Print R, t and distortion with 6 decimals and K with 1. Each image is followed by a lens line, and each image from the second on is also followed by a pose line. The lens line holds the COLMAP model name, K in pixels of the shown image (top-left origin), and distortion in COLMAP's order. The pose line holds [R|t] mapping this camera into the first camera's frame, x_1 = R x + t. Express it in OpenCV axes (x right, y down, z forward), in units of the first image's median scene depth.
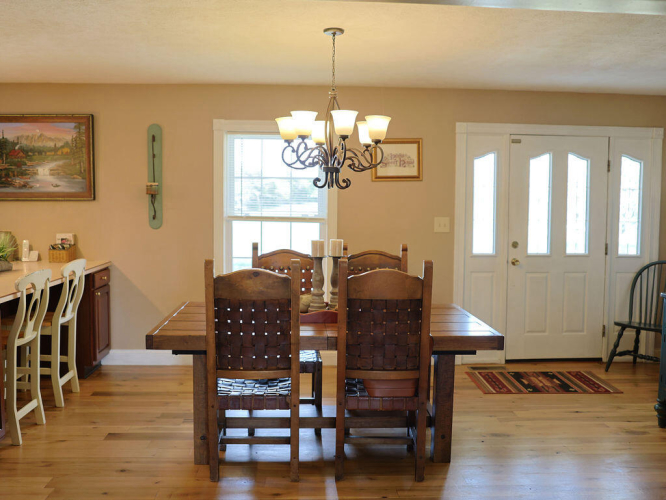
lens RADIAL K [[650.9, 0, 331.7], [0, 650.9, 248.6], [0, 0, 1]] dist [-0.024177, 0.000000]
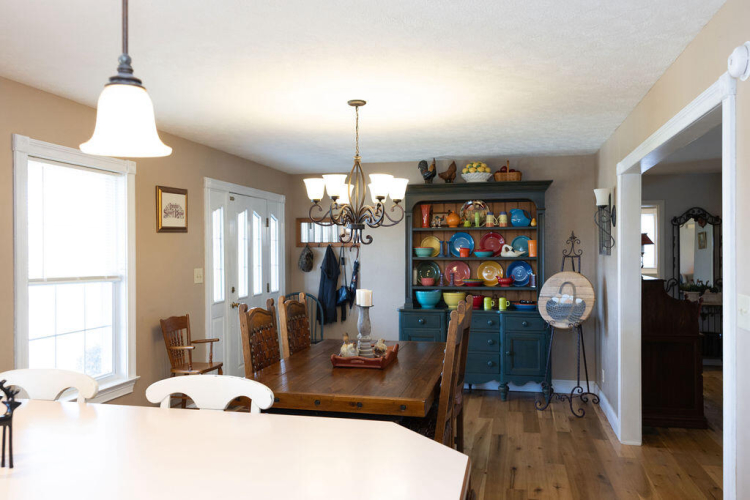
lens RADIAL K [[608.2, 0, 375.0], [0, 608.2, 250.5], [0, 0, 1]] dist [0.006322, 0.004024]
pose [[0.259900, -0.012839, 0.965550, -0.639042], [0.073748, 0.997255, -0.006591, -0.047149], [-0.962815, 0.072920, 0.260133, 0.461219]]
